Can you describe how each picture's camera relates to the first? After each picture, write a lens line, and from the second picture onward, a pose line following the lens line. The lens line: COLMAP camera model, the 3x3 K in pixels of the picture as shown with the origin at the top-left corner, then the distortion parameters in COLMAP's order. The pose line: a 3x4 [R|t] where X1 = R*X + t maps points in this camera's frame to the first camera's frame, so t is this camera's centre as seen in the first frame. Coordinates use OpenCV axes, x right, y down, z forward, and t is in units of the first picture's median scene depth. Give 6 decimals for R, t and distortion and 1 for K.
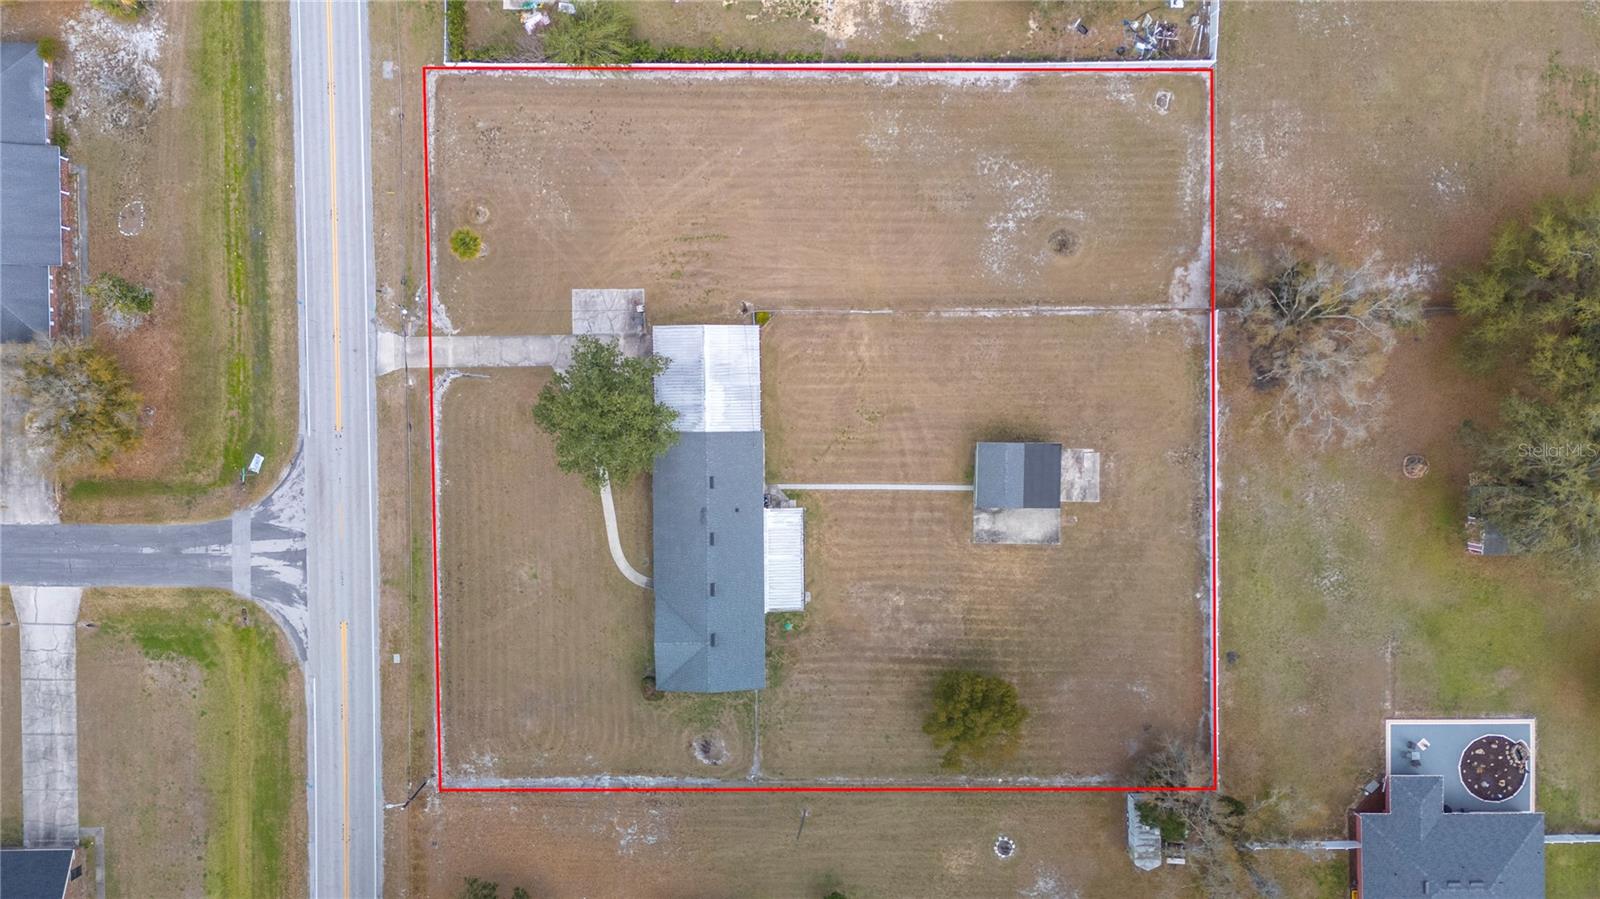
lens RADIAL K [[1164.1, 0, 800.0], [0, 1164.1, 461.8], [0, 0, 1]] dist [0.095528, -0.104326]
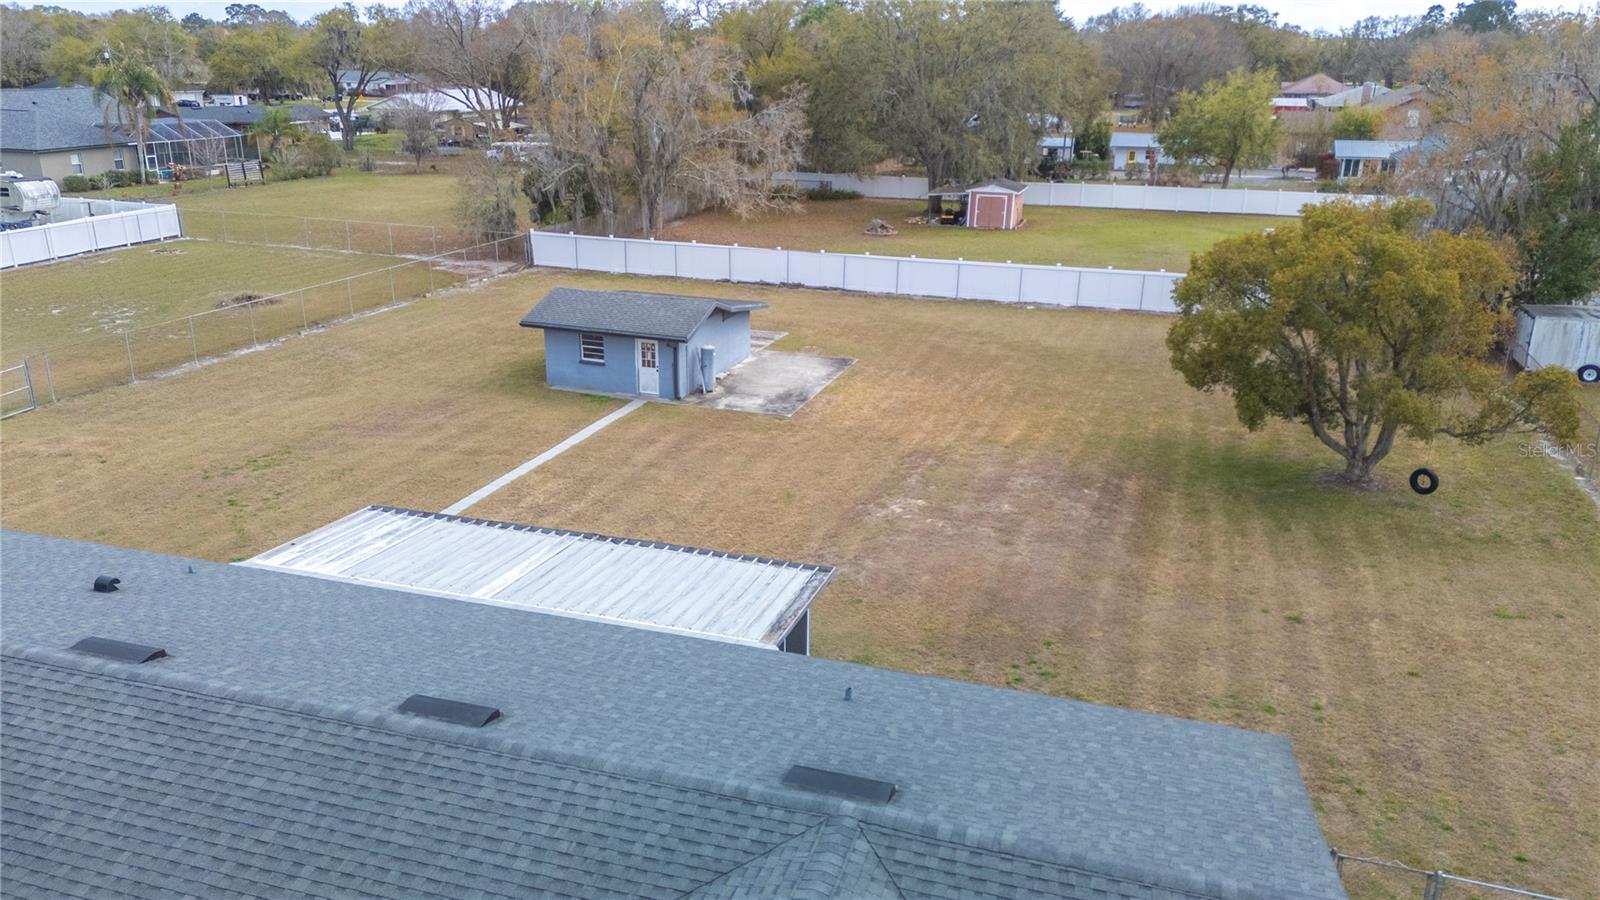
lens RADIAL K [[1164.1, 0, 800.0], [0, 1164.1, 462.3], [0, 0, 1]] dist [0.095528, -0.104326]
pose [[0.303450, -0.300839, 0.904110, -0.160736], [0.952844, 0.093152, -0.288810, 0.171491], [0.002665, 0.949115, 0.314919, 0.906929]]
